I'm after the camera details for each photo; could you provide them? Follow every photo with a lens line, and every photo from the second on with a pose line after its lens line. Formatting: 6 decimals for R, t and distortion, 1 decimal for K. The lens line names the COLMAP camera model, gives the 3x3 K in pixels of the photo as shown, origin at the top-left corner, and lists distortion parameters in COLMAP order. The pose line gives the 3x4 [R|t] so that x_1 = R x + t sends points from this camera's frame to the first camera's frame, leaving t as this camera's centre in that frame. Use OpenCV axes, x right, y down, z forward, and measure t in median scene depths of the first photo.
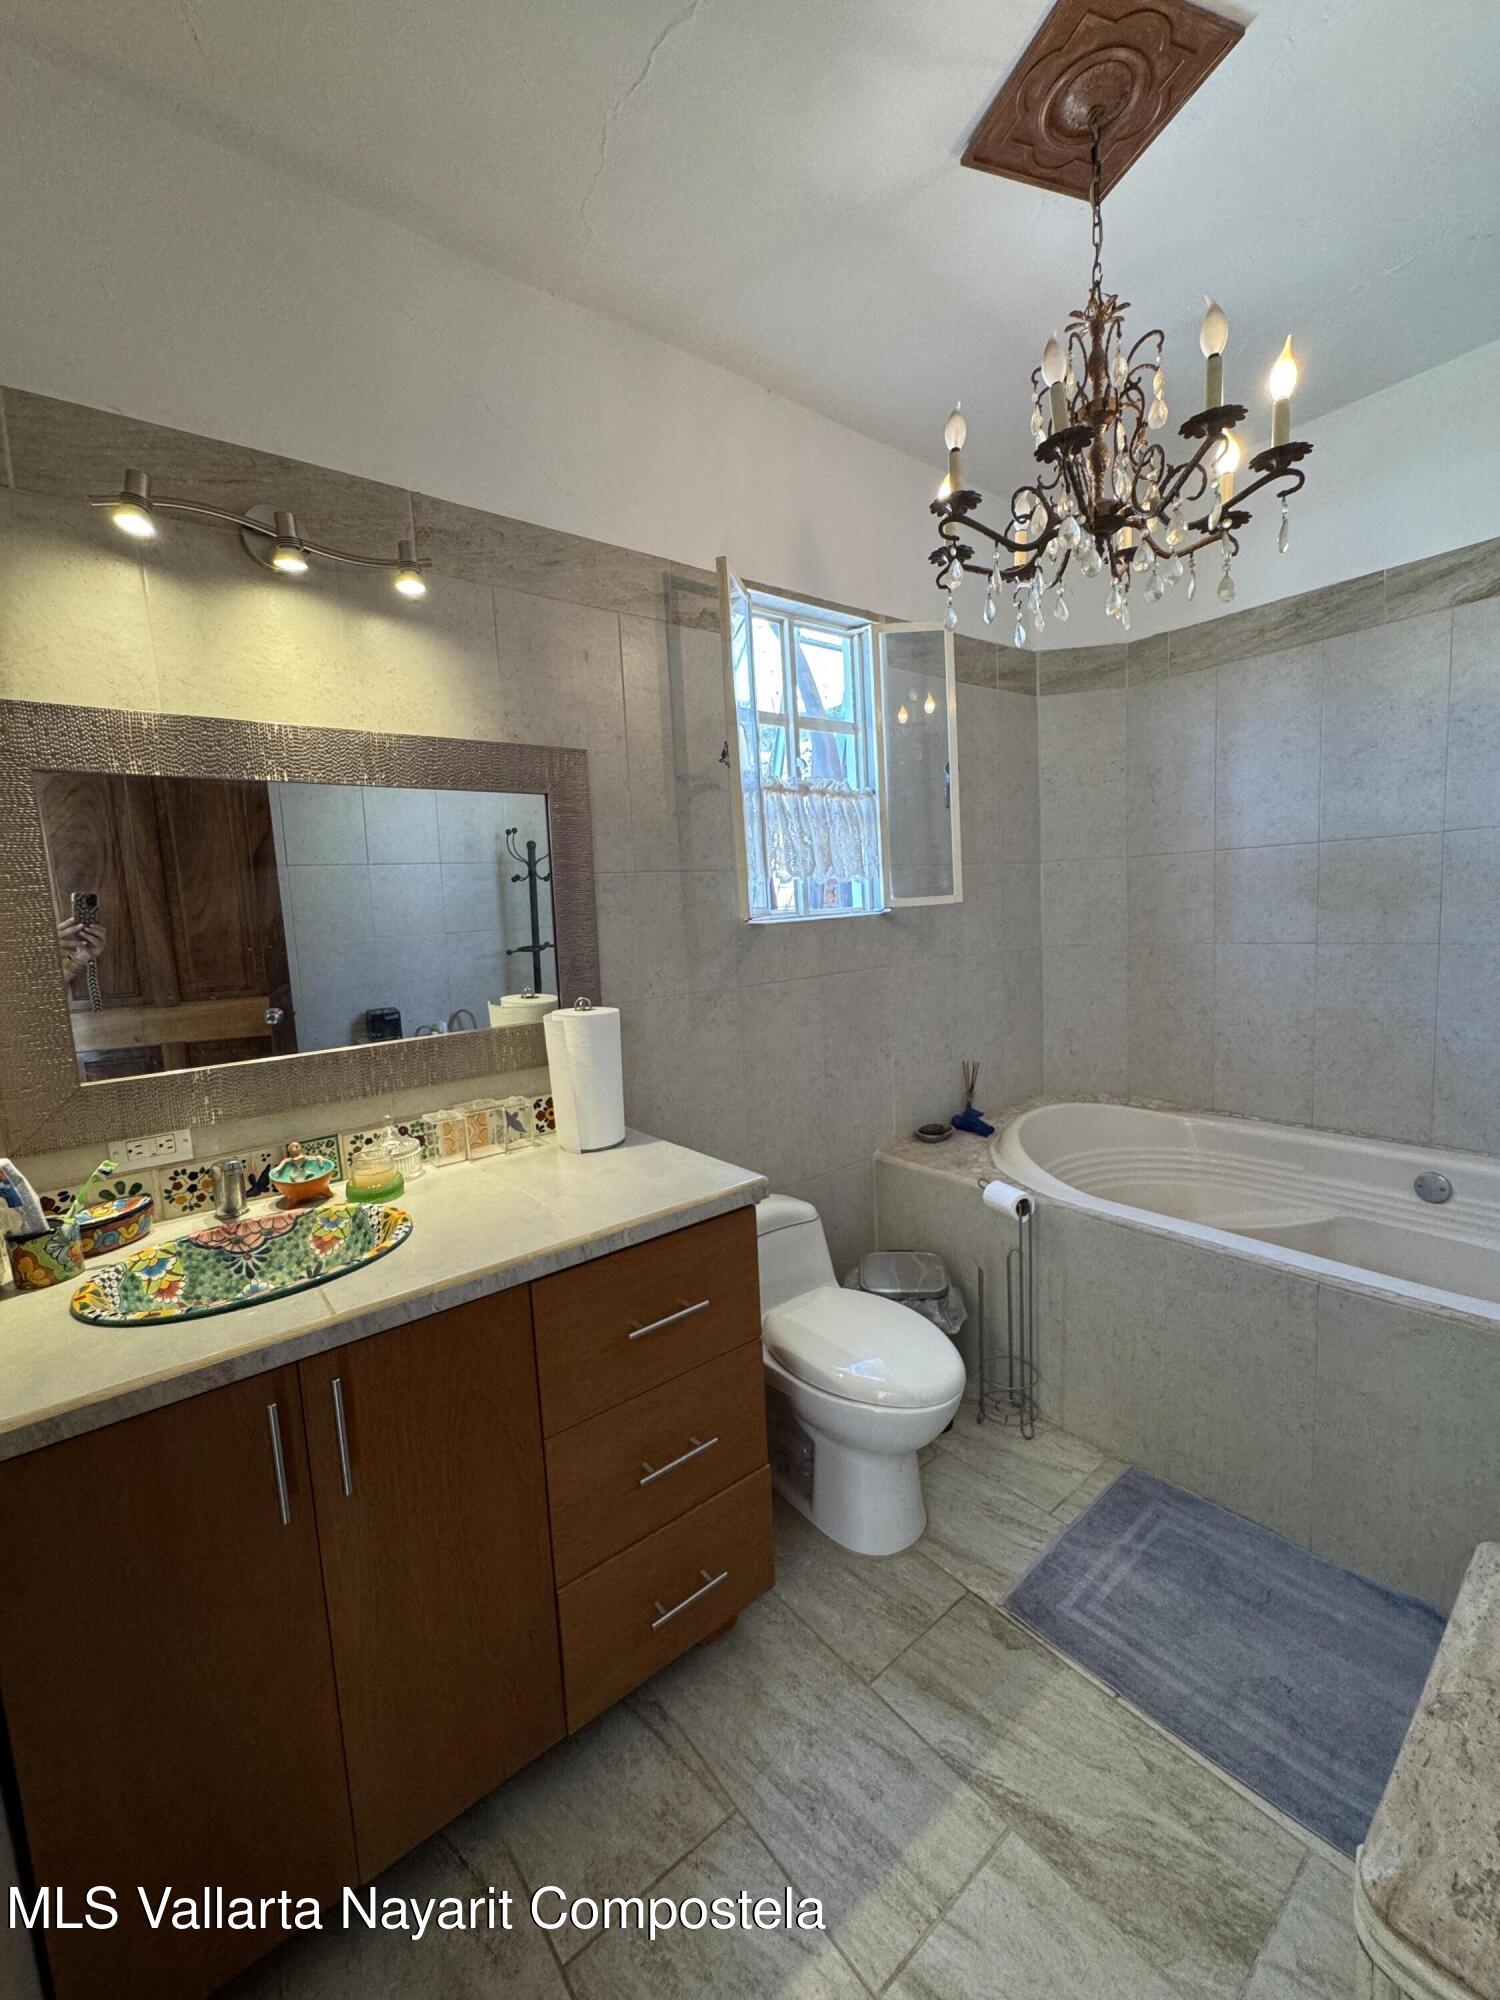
lens RADIAL K [[807.3, 0, 750.0], [0, 807.3, 1000.0], [0, 0, 1]] dist [-0.004183, 0.000104]
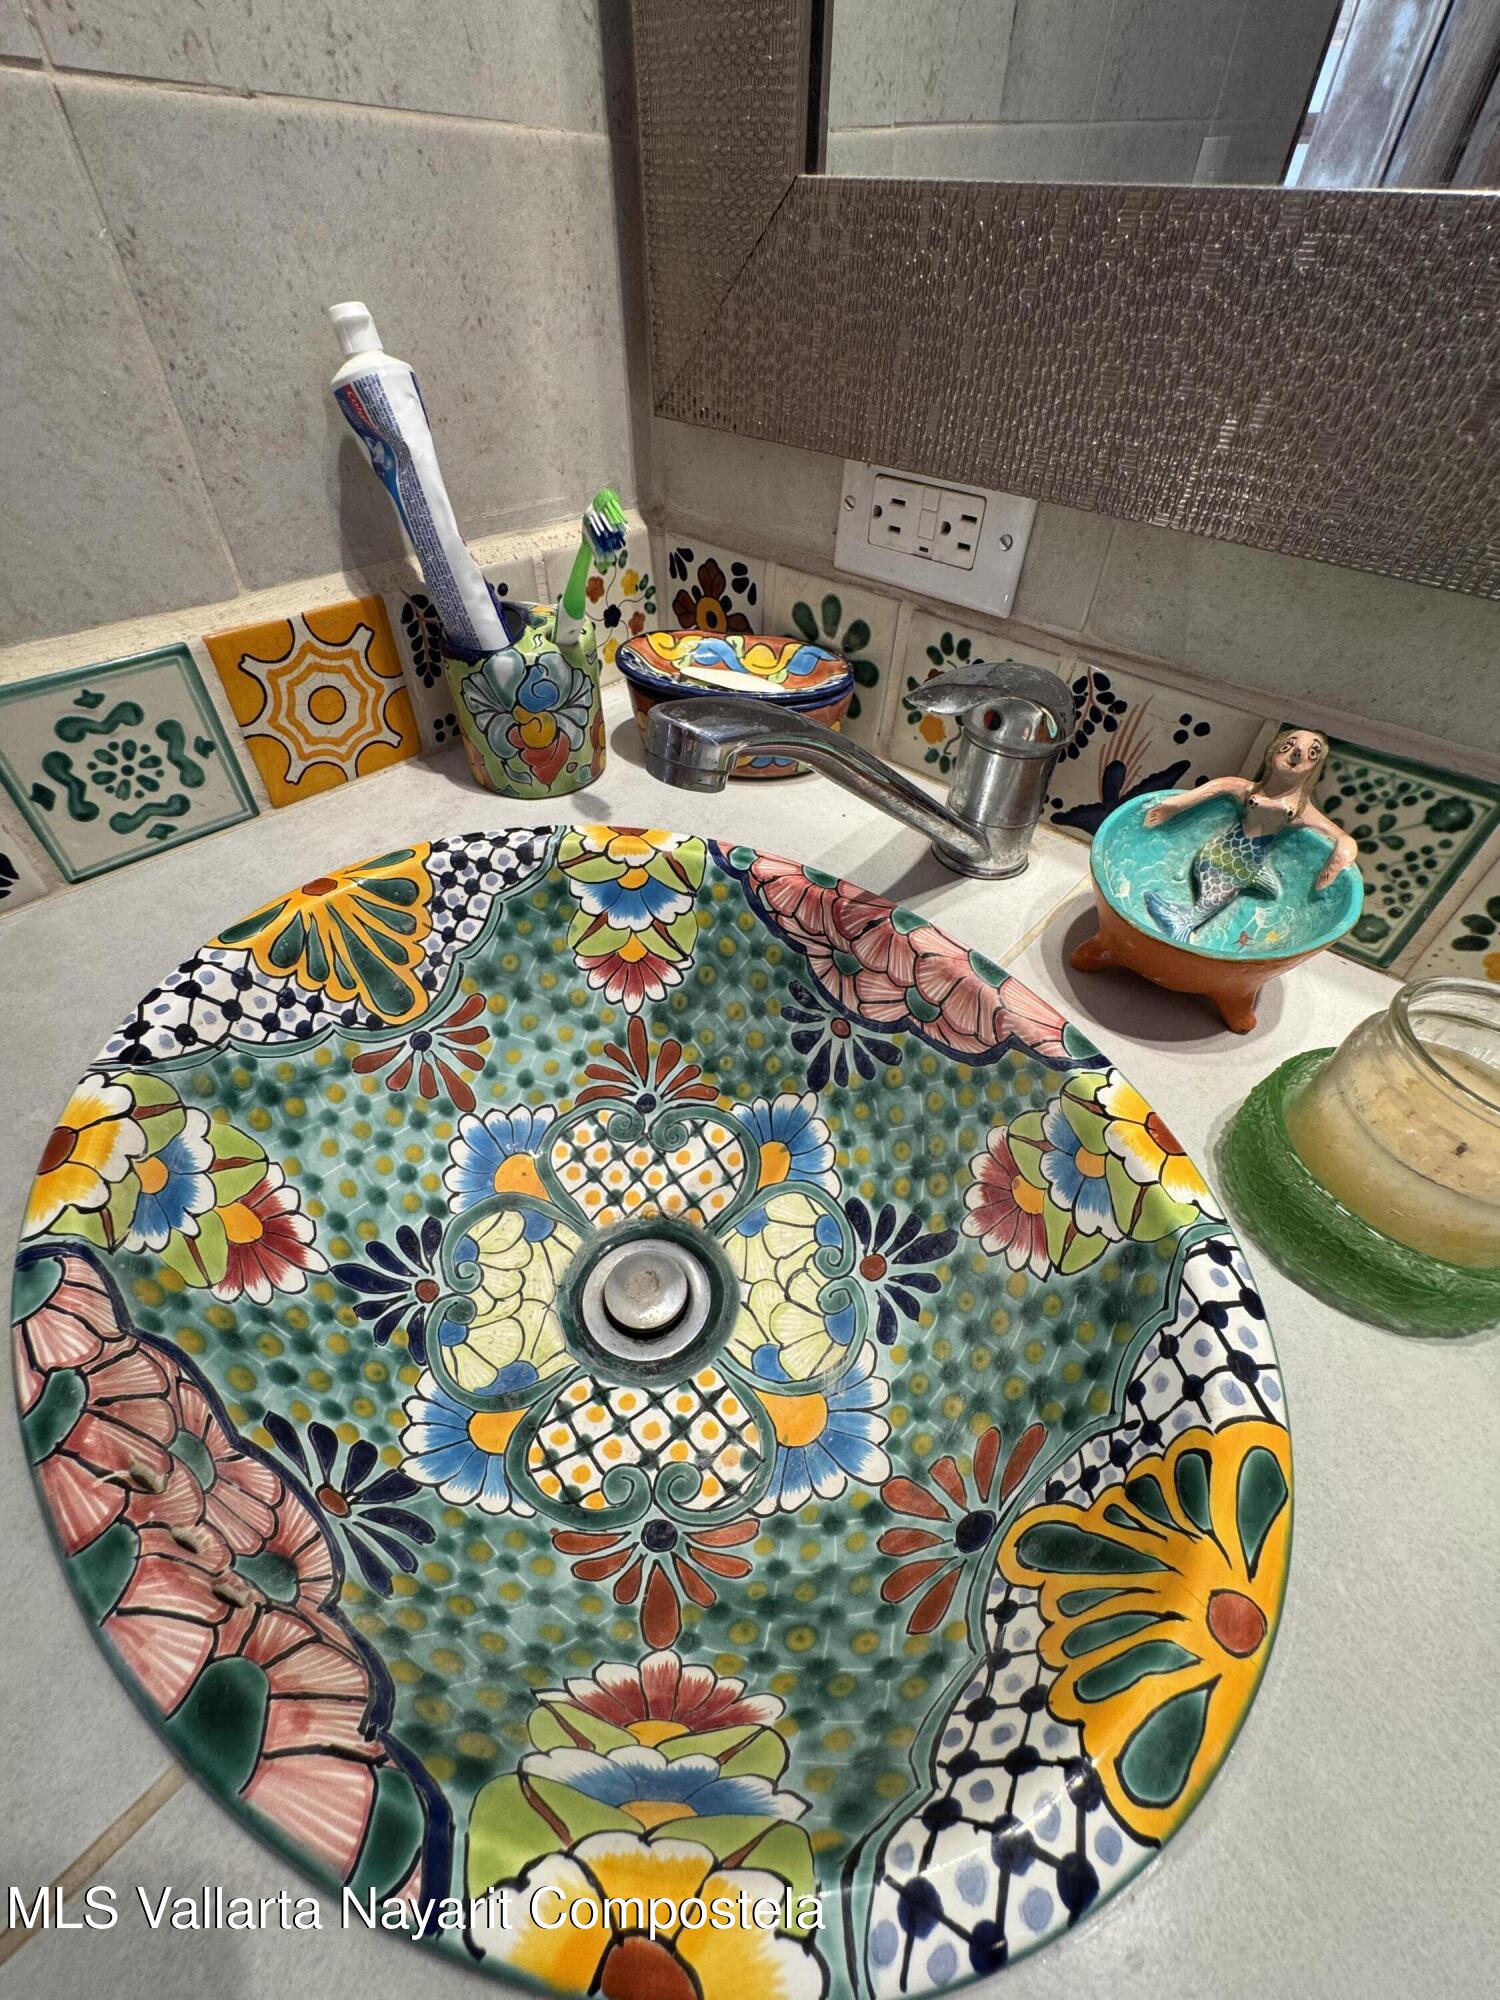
lens RADIAL K [[807.3, 0, 750.0], [0, 807.3, 1000.0], [0, 0, 1]] dist [-0.004183, 0.000104]
pose [[0.168980, 0.727294, -0.665199, -0.437742], [-0.159891, 0.686193, 0.709630, 0.105281], [0.972564, -0.013554, 0.232240, 0.897387]]
